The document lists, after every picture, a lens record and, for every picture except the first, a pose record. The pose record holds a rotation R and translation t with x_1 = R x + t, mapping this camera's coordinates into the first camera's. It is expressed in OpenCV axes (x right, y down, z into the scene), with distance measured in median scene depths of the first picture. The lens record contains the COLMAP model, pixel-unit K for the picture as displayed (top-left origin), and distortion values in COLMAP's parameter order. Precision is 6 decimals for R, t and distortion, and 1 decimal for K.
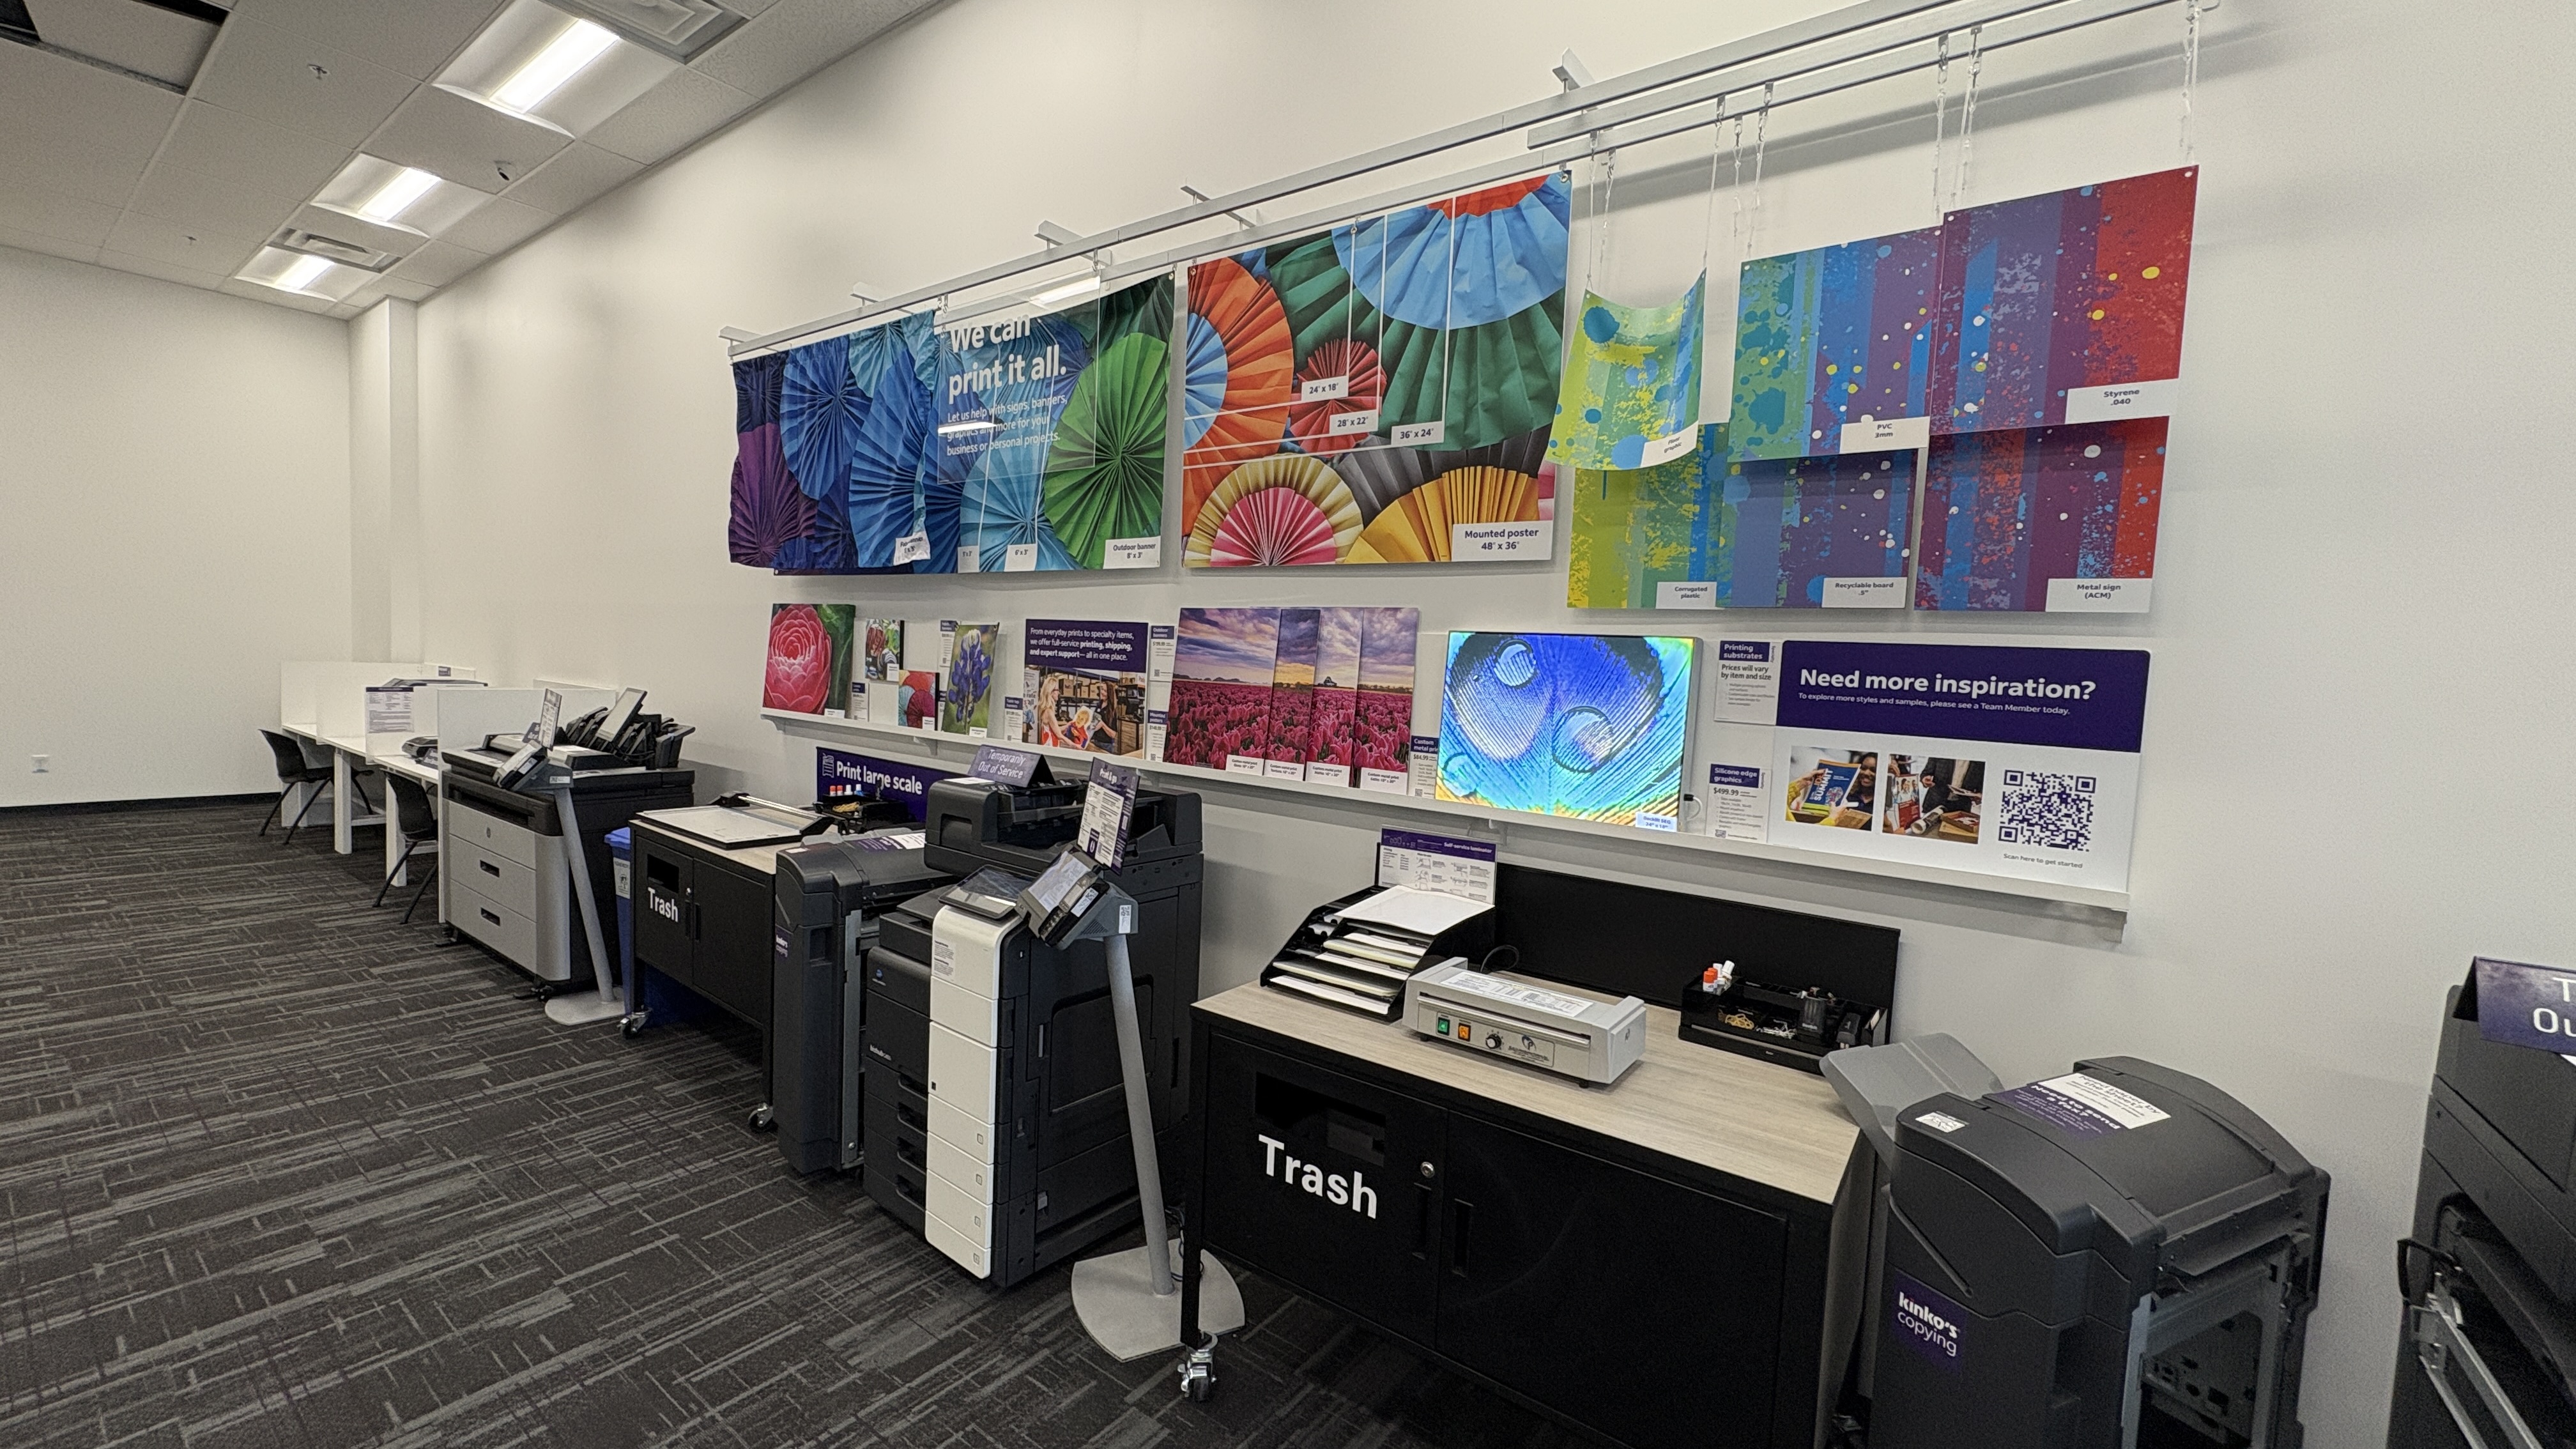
lens RADIAL K [[1022.0, 0, 1295.2], [0, 1022.0, 725.5], [0, 0, 1]] dist [0.007036, 0.000210]
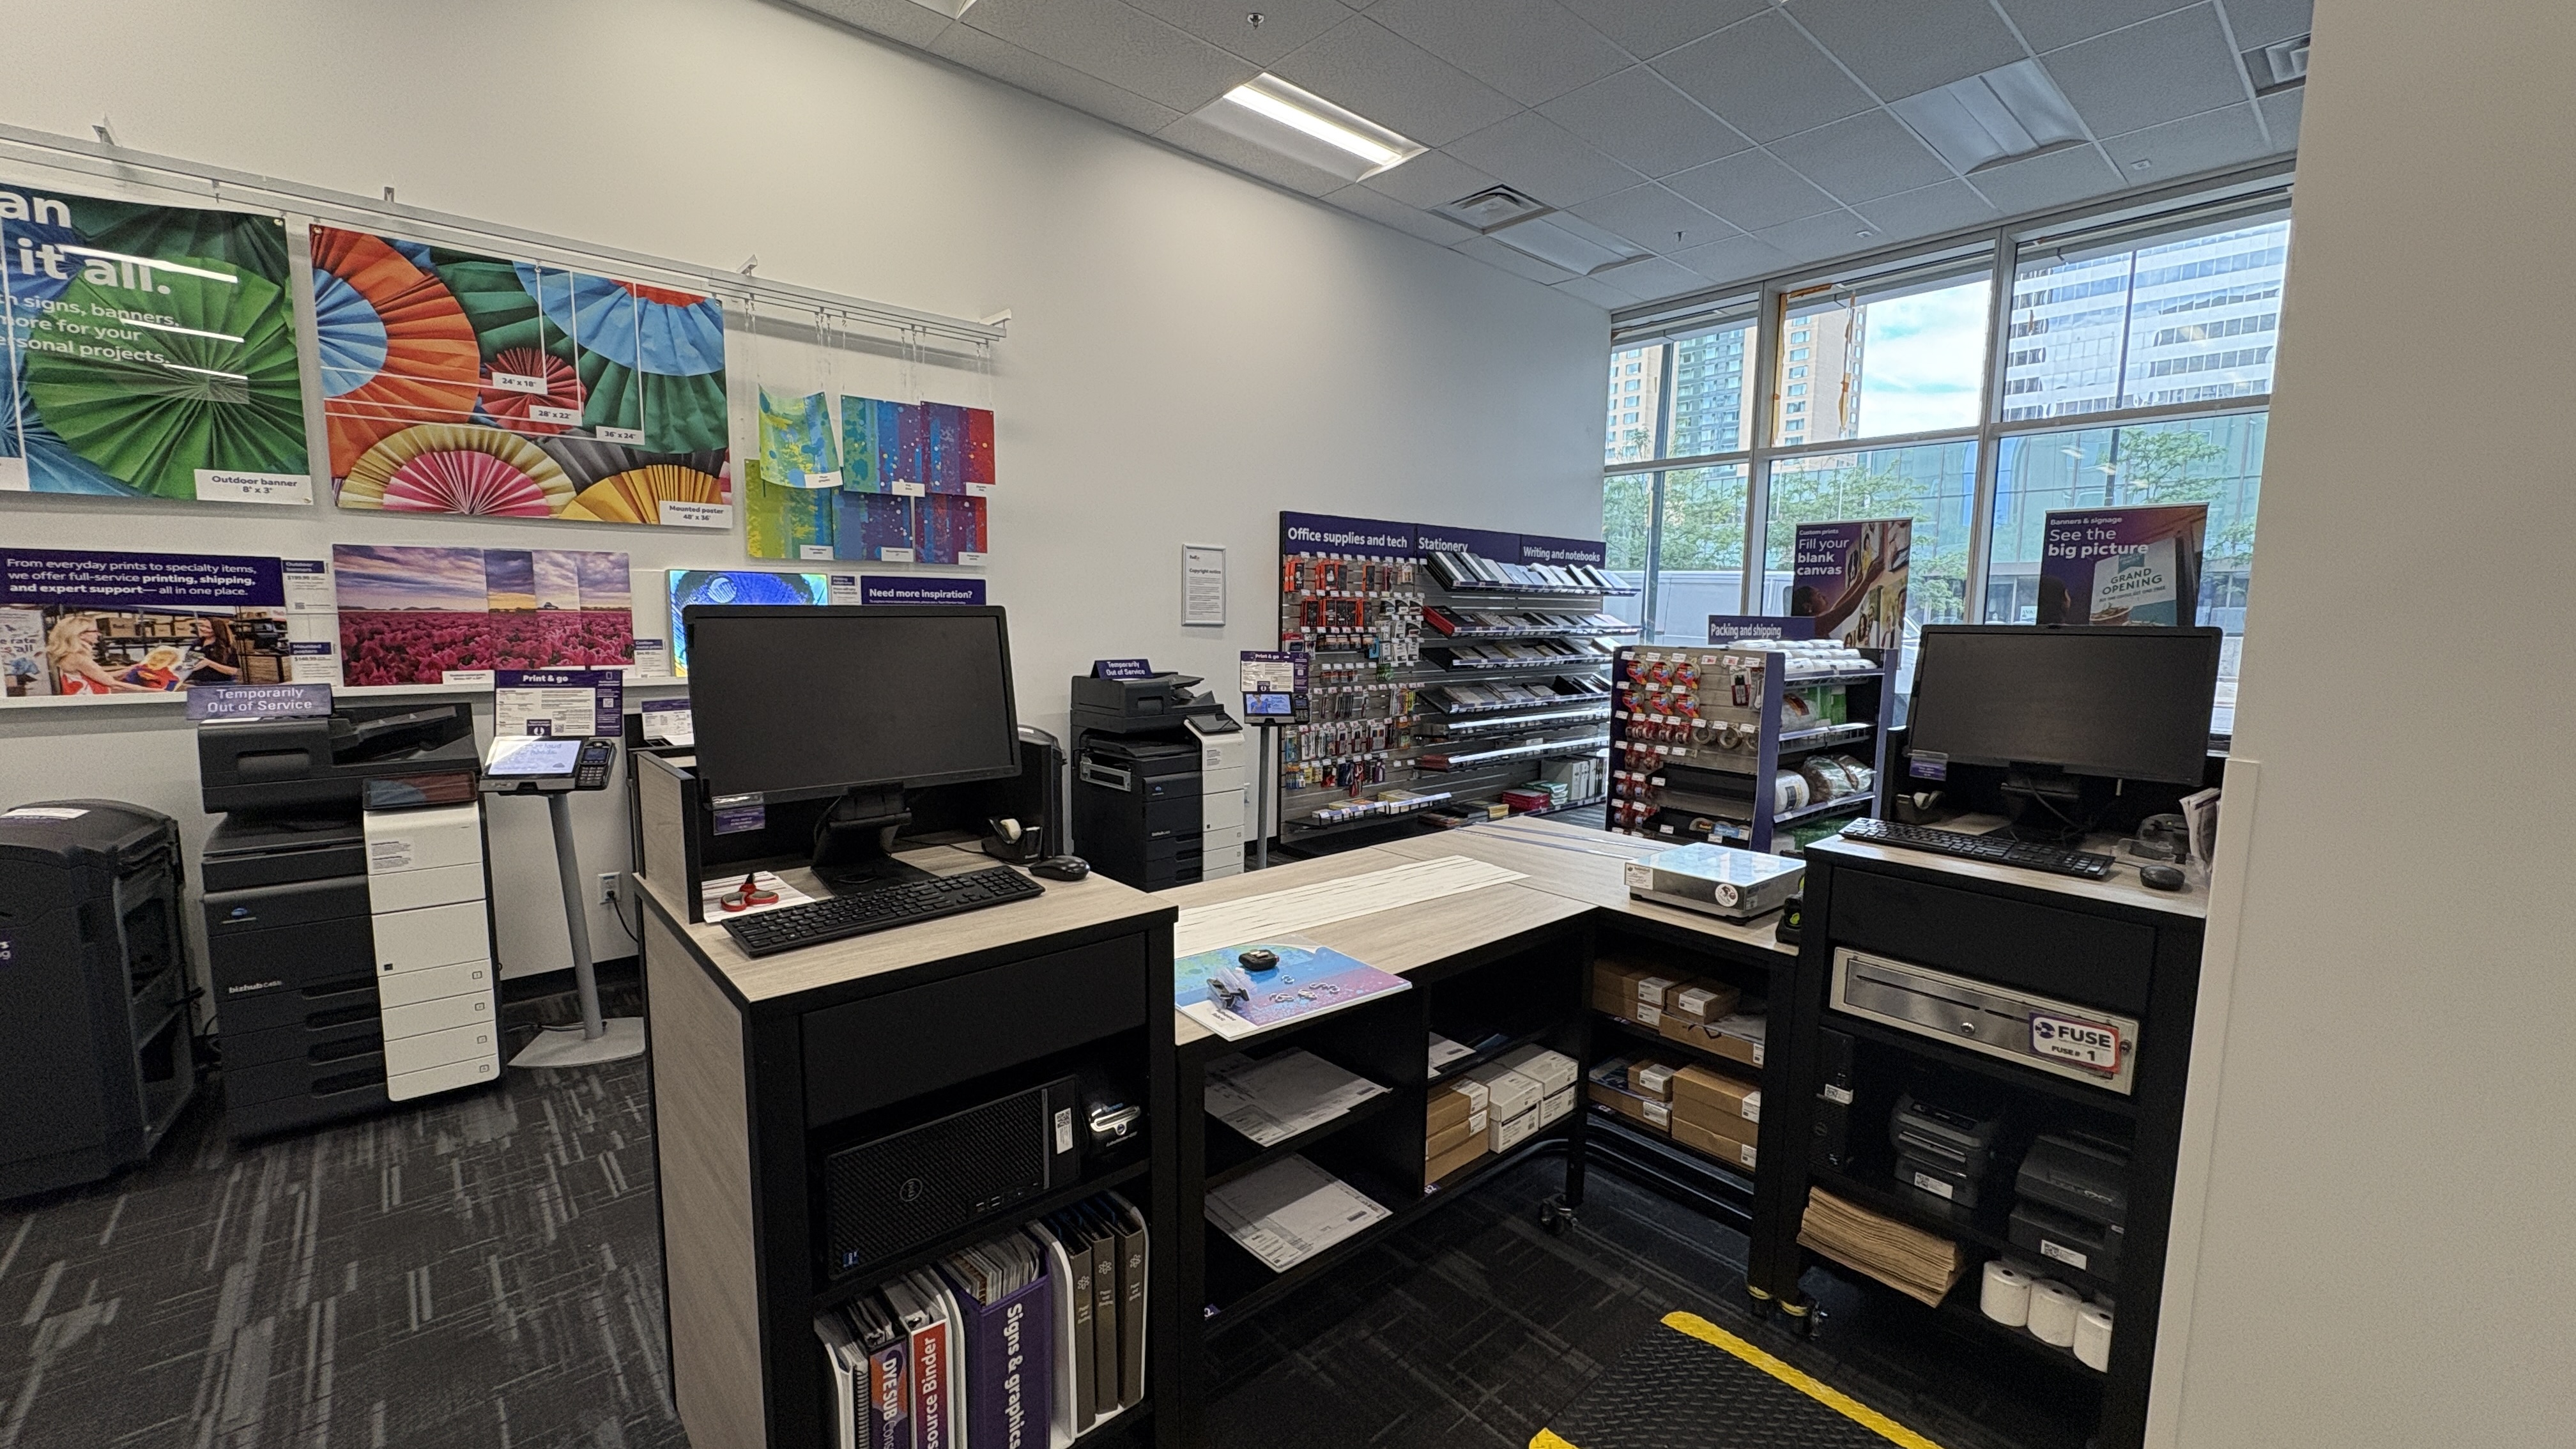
lens RADIAL K [[1022.0, 0, 1282.3], [0, 1022.0, 717.3], [0, 0, 1]] dist [0.007036, 0.000210]
pose [[0.209932, -0.154222, 0.965476, -1.131761], [0.058008, 0.987706, 0.145160, -0.039693], [-0.975994, 0.025532, 0.216297, -0.238435]]
